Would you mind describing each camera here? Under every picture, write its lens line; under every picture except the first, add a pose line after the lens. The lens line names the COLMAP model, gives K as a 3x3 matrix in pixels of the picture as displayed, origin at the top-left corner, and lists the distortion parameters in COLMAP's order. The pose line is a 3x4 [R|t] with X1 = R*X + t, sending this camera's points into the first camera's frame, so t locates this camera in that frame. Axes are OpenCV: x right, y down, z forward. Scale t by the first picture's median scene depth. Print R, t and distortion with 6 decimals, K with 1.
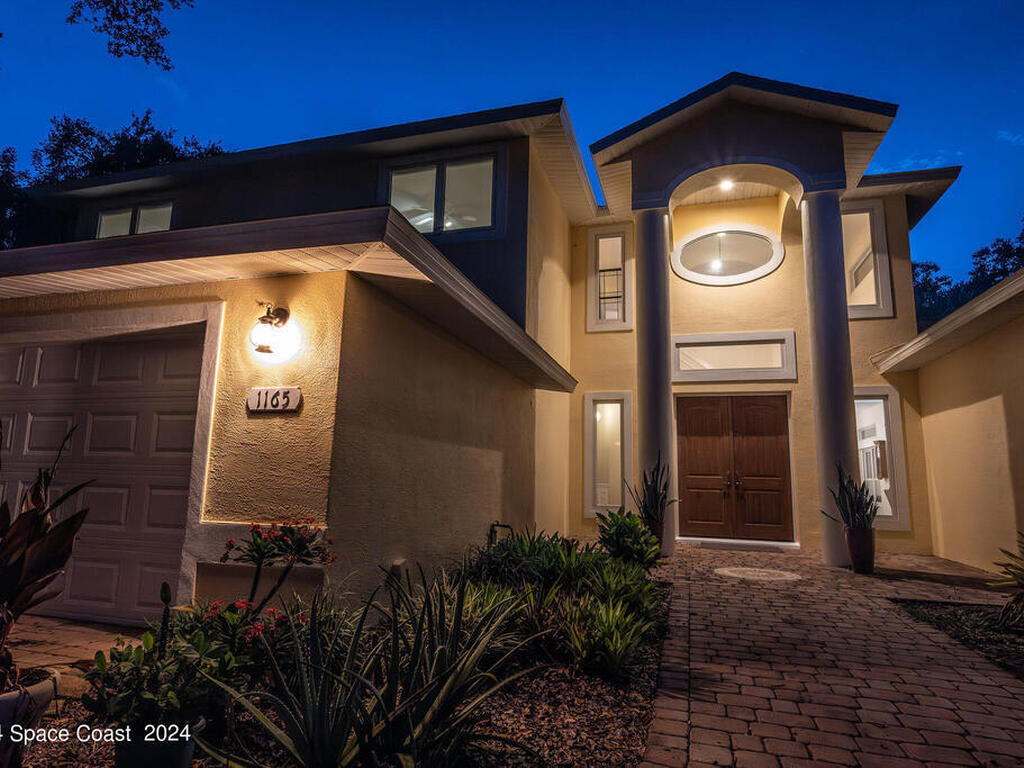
lens RADIAL K [[578.4, 0, 512.0], [0, 578.4, 384.0], [0, 0, 1]] dist [-0.006436, -0.001700]
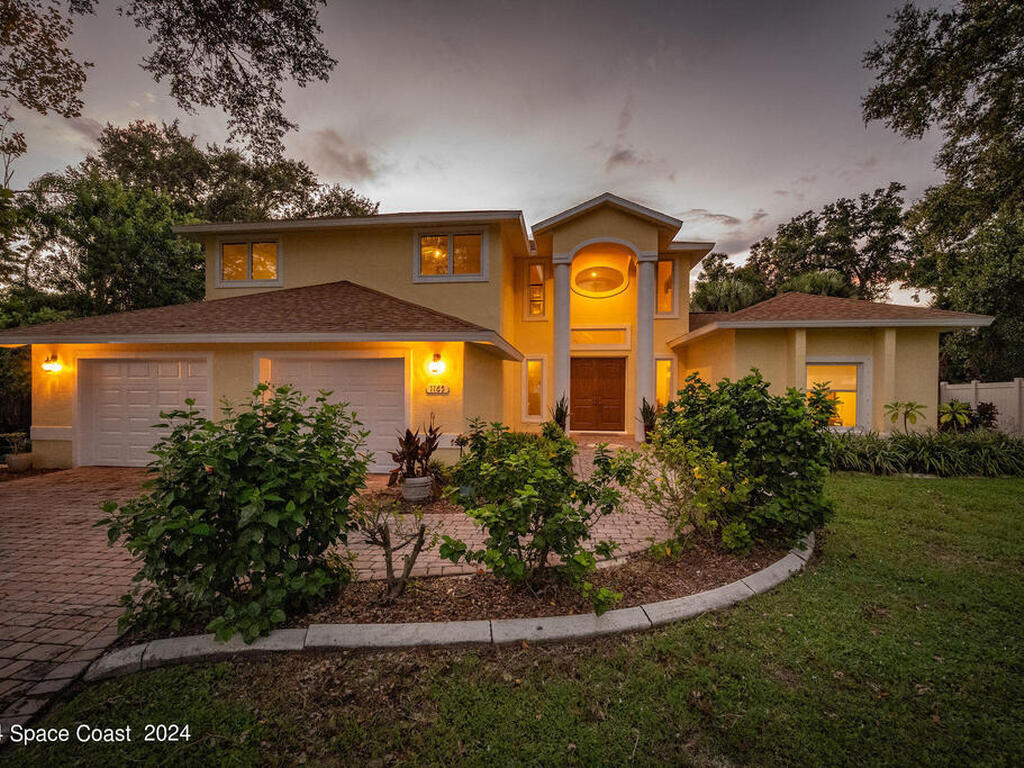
lens RADIAL K [[447.5, 0, 512.0], [0, 447.5, 384.0], [0, 0, 1]] dist [-0.000919, -0.000396]
pose [[0.985006, -0.015076, 0.171861, -0.174085], [-0.011541, 0.988185, 0.152831, -0.130640], [-0.172135, -0.152523, 0.973194, -0.450192]]
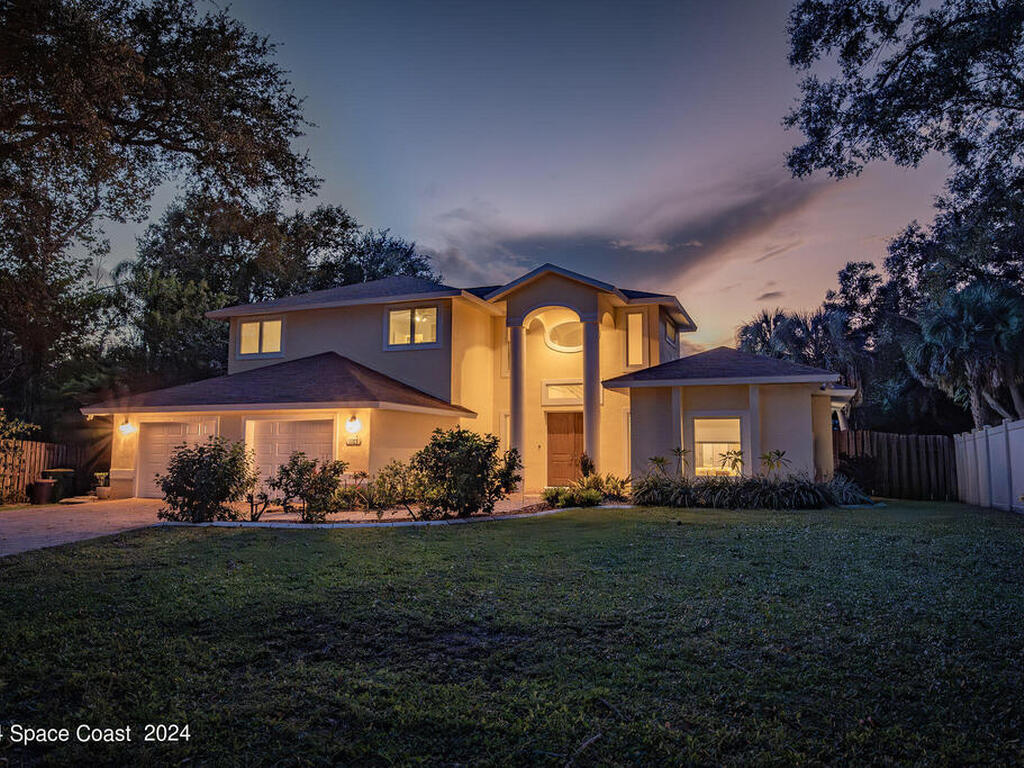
lens RADIAL K [[685.3, 0, 515.2], [0, 685.3, 366.8], [0, 0, 1]] dist [0.001632, 0.000780]
pose [[0.996728, -0.027311, -0.076077, 0.413093], [0.030281, 0.998812, 0.038167, -0.246980], [0.074944, -0.040346, 0.996371, -1.394043]]
